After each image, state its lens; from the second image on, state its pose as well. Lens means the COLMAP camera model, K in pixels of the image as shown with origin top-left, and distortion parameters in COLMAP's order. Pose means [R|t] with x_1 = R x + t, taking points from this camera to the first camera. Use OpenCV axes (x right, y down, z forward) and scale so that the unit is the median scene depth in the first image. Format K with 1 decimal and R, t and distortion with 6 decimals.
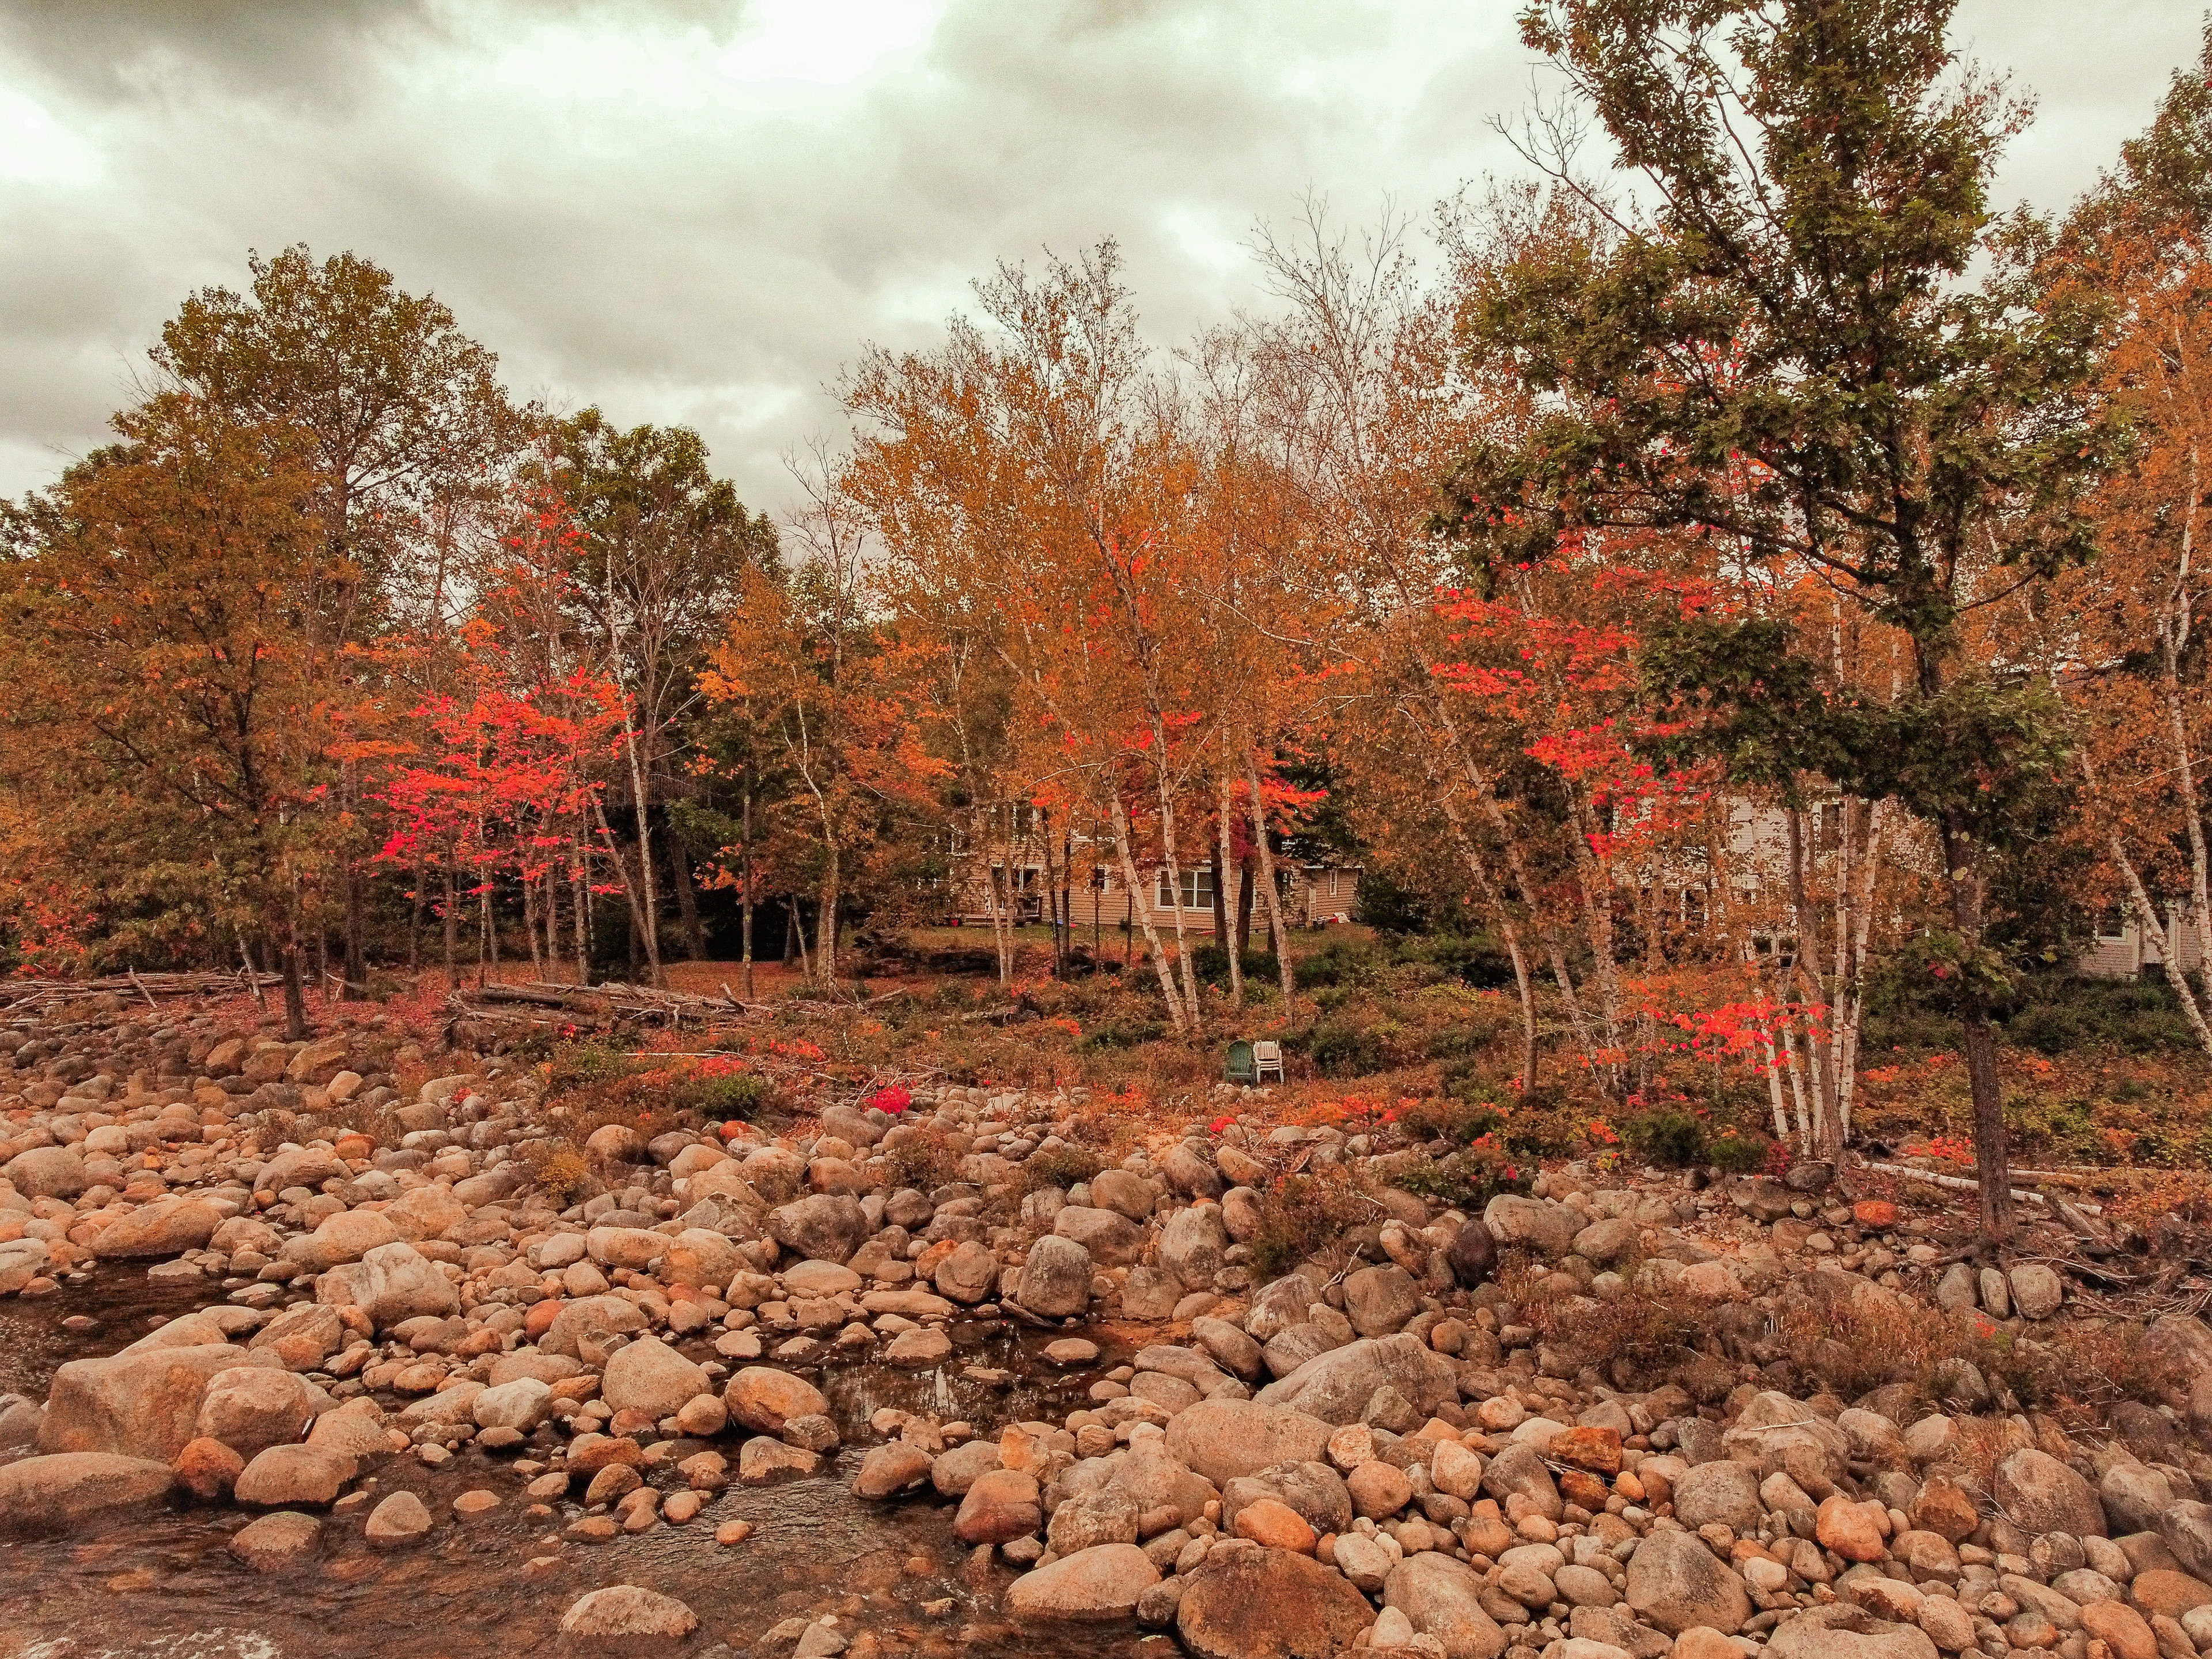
lens RADIAL K [[1661.0, 0, 1104.9], [0, 1661.0, 829.2], [0, 0, 1]] dist [-0.003595, -0.000846]
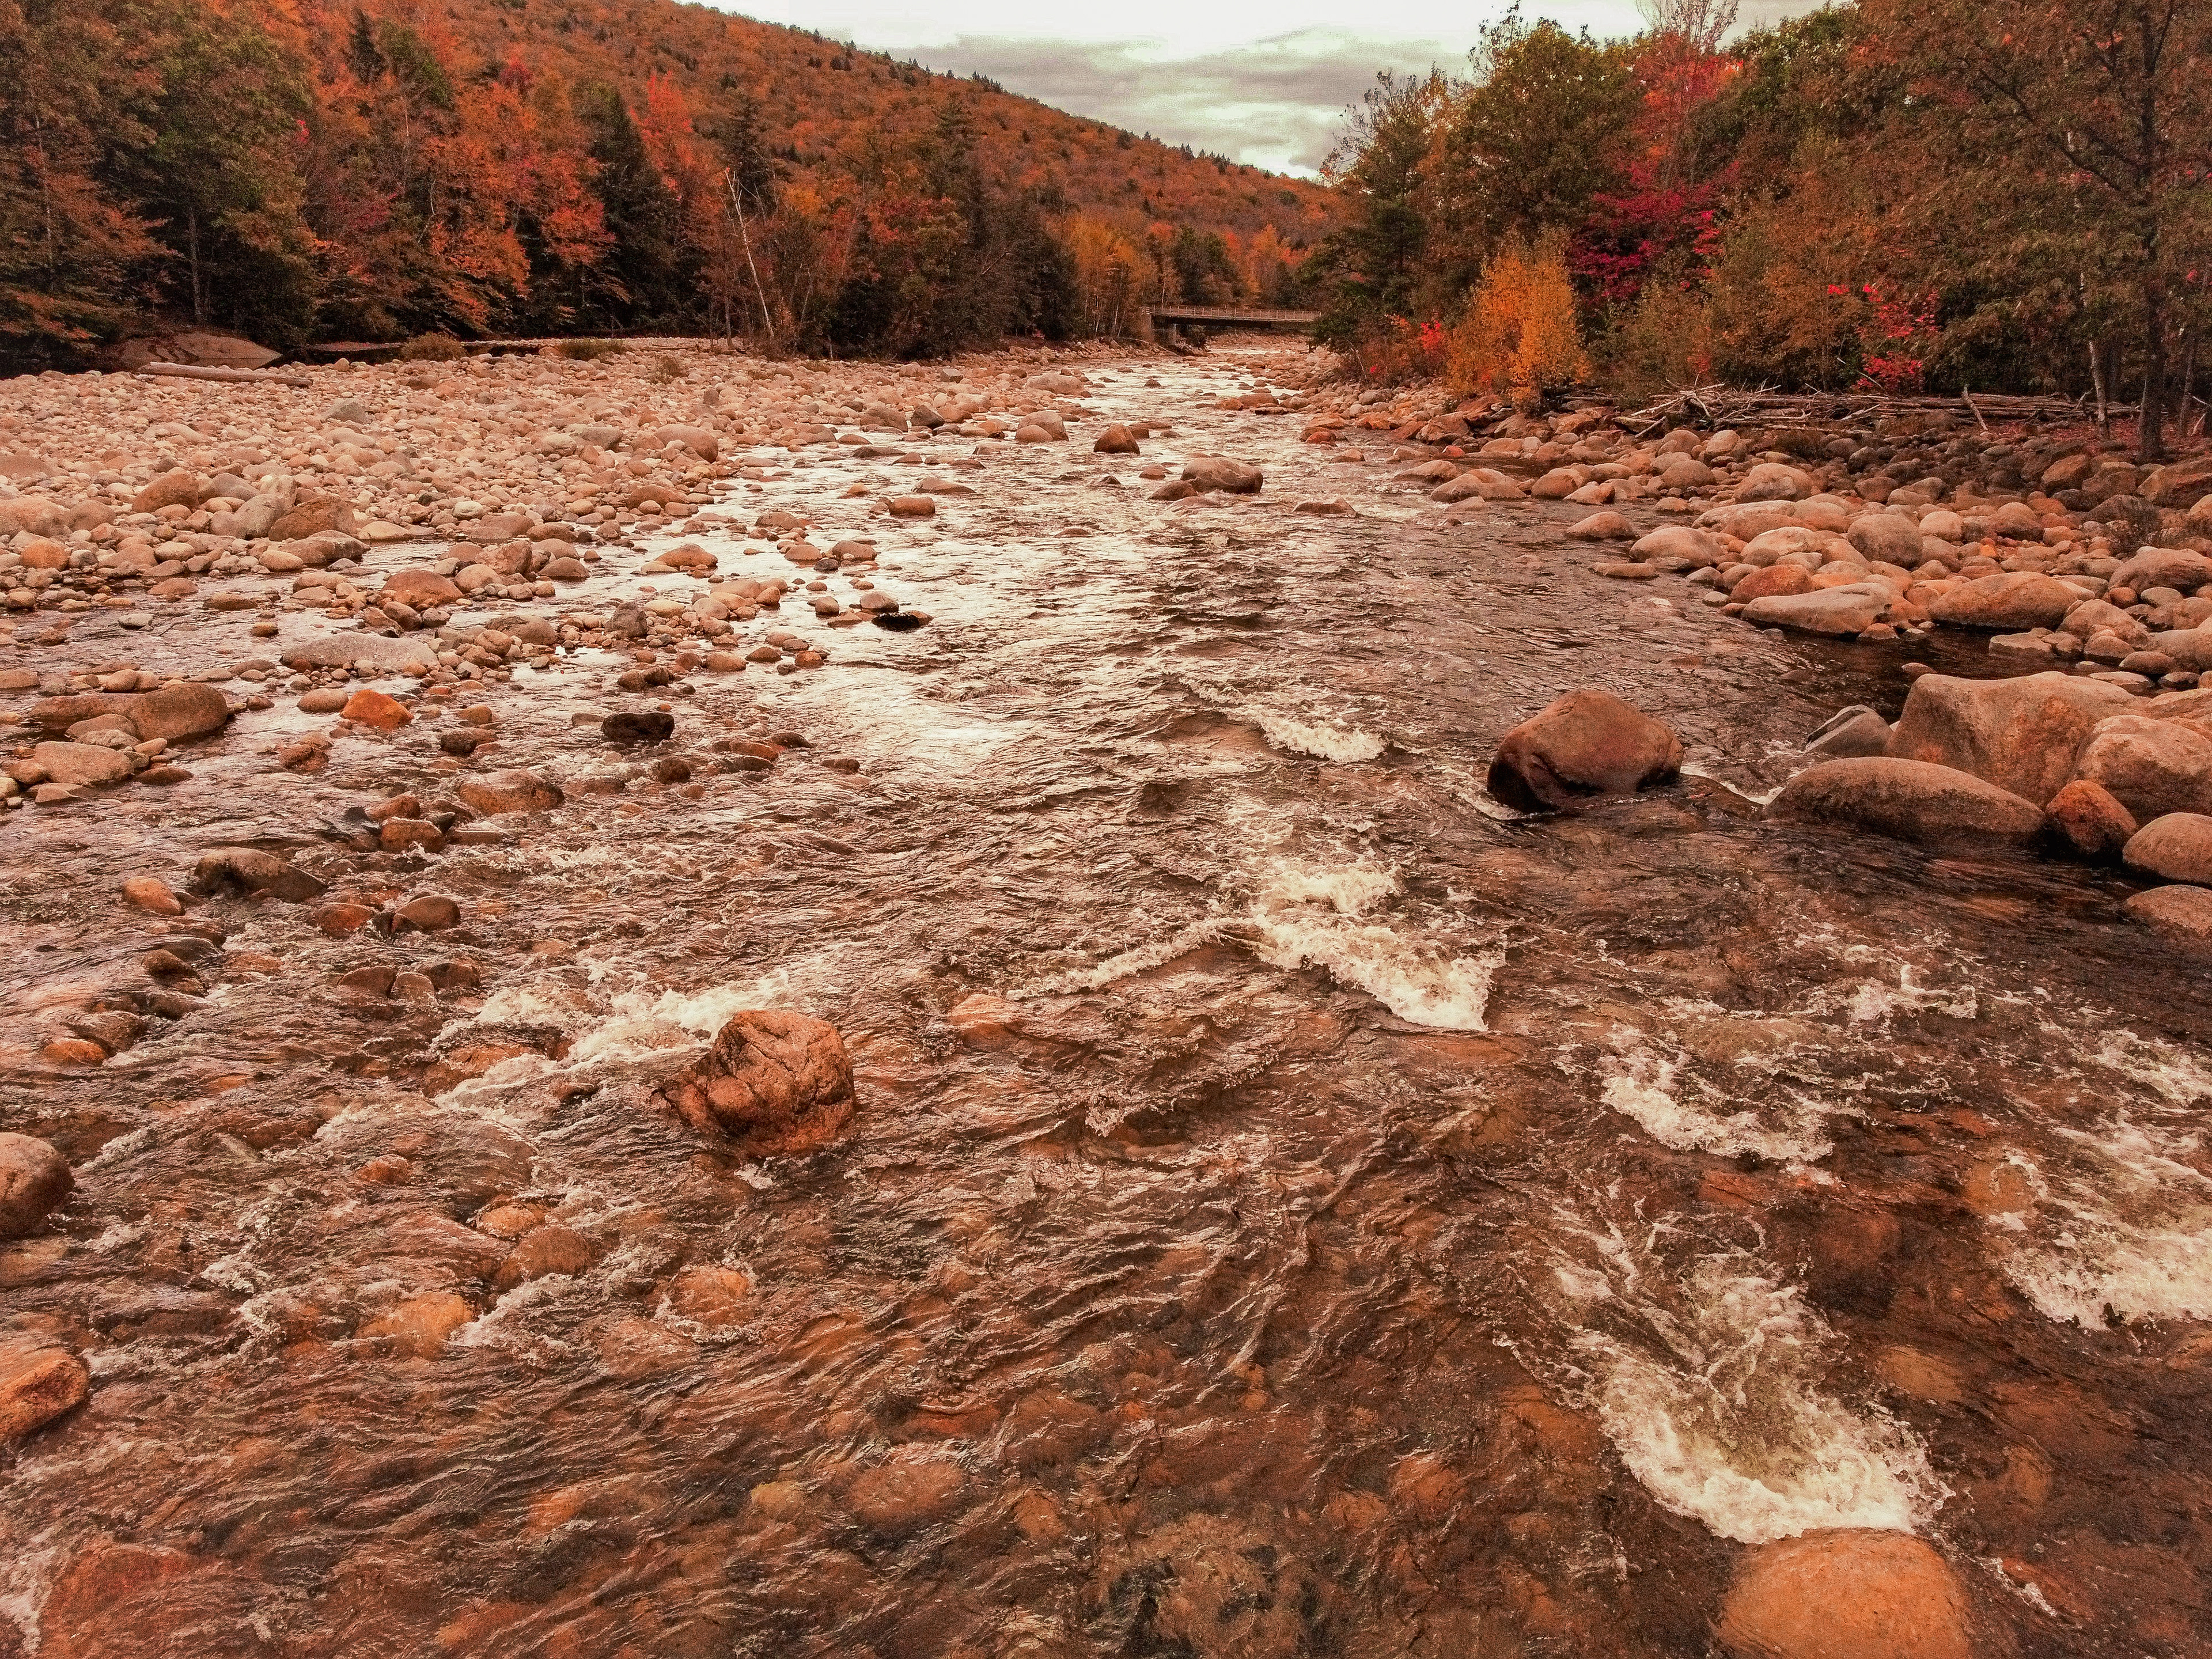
lens RADIAL K [[1661.0, 0, 1106.1], [0, 1661.0, 829.5], [0, 0, 1]] dist [-0.003595, -0.000846]
pose [[0.555569, 0.243825, -0.794917, -0.083028], [0.003257, 0.955392, 0.295323, 0.075311], [0.831464, -0.166662, 0.529992, 0.091437]]
